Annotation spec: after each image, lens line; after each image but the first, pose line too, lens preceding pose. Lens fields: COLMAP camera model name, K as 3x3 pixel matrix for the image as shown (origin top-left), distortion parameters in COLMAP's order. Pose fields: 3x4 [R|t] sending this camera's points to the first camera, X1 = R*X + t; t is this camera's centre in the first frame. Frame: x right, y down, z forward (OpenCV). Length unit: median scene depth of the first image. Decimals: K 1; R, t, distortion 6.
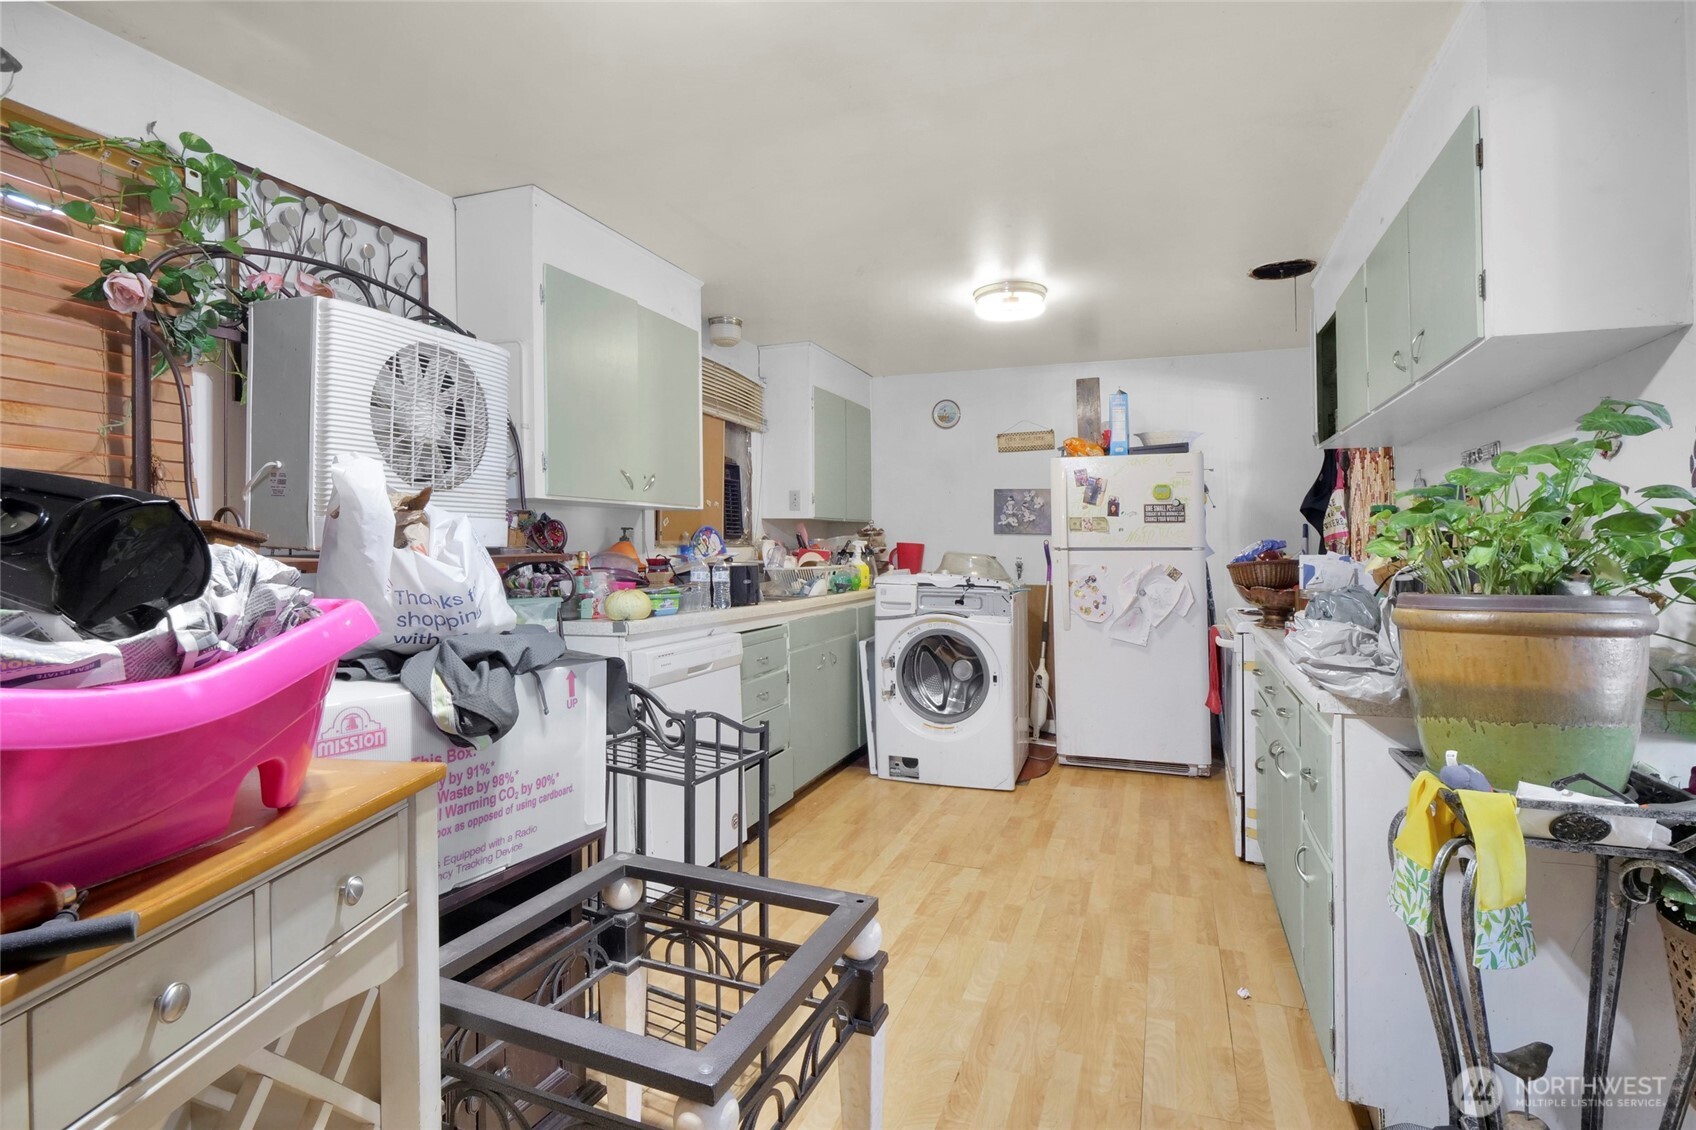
lens RADIAL K [[861.6, 0, 856.0], [0, 861.6, 550.7], [0, 0, 1]] dist [-0.004430, -0.000542]
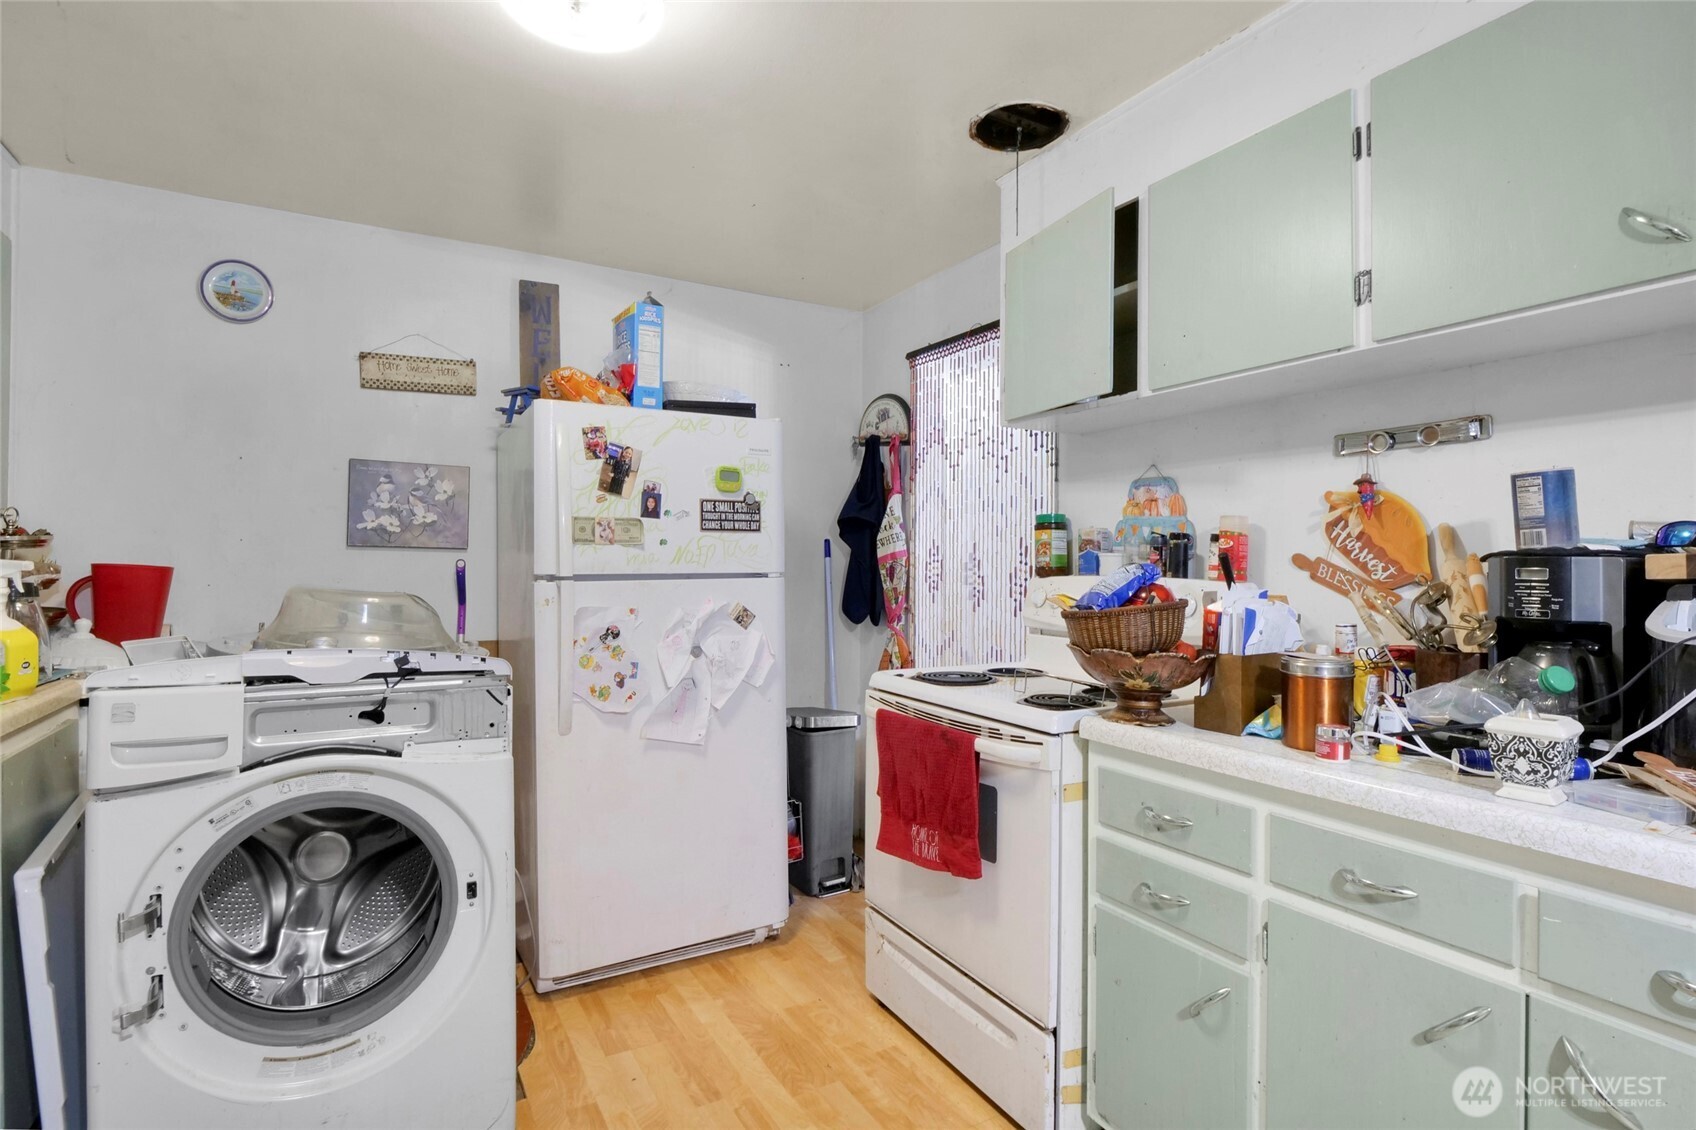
lens RADIAL K [[861.6, 0, 856.0], [0, 861.6, 550.7], [0, 0, 1]] dist [-0.004430, -0.000542]
pose [[0.654356, 0.011173, 0.756104, -0.033370], [0.003747, 0.999831, -0.018017, -0.008263], [-0.756178, 0.014623, 0.654203, 0.538157]]
